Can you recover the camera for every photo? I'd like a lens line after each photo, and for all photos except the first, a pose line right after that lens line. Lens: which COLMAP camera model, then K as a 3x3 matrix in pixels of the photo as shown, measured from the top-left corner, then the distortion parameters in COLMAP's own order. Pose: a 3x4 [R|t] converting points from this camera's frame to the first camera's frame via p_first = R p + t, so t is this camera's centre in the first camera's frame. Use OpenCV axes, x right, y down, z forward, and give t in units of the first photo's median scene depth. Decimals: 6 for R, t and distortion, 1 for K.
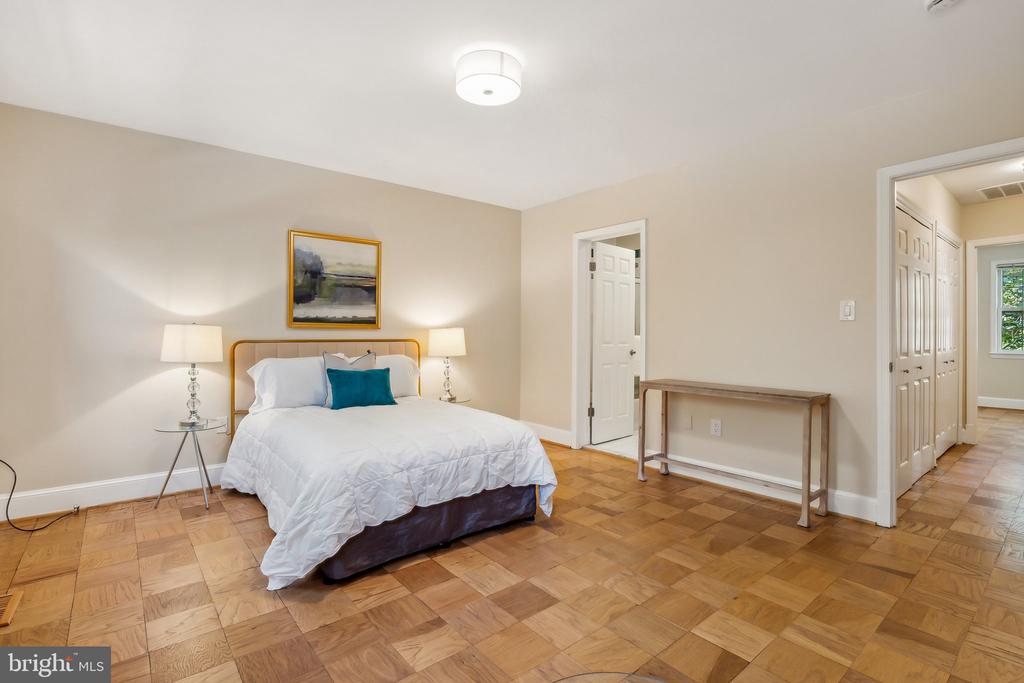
lens RADIAL K [[491.8, 0, 512.0], [0, 491.8, 339.2], [0, 0, 1]] dist [-0.006572, -0.000861]
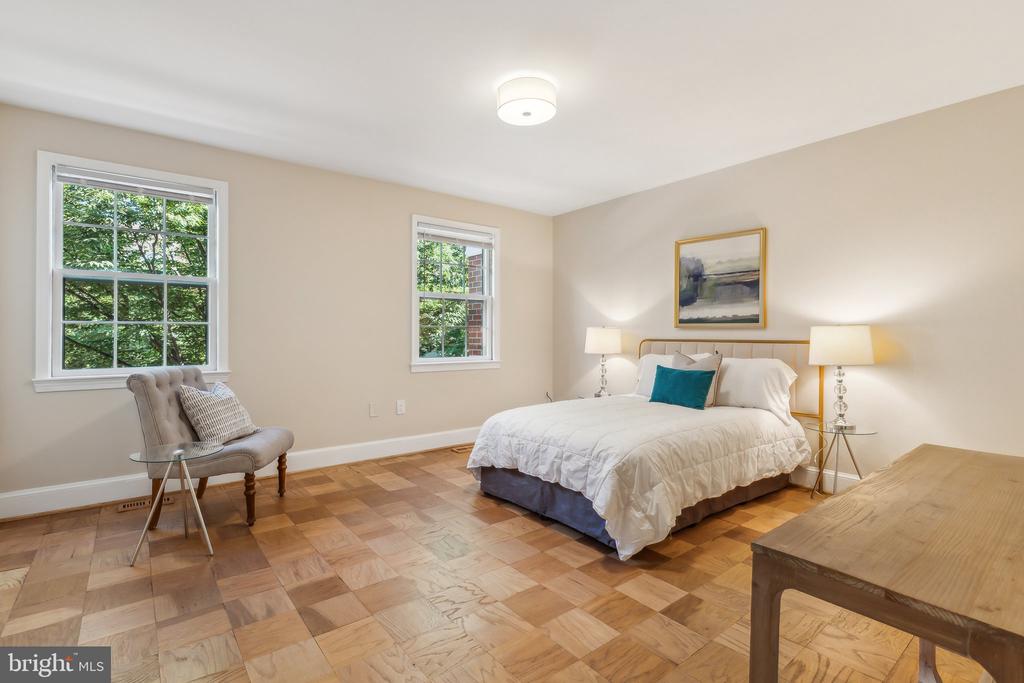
lens RADIAL K [[491.8, 0, 511.9], [0, 491.8, 336.8], [0, 0, 1]] dist [-0.006572, -0.000861]
pose [[-0.037377, 0.002092, -0.999299, 0.675685], [-0.014111, 0.999897, 0.002621, -0.001681], [0.999202, 0.014199, -0.037343, 0.647871]]
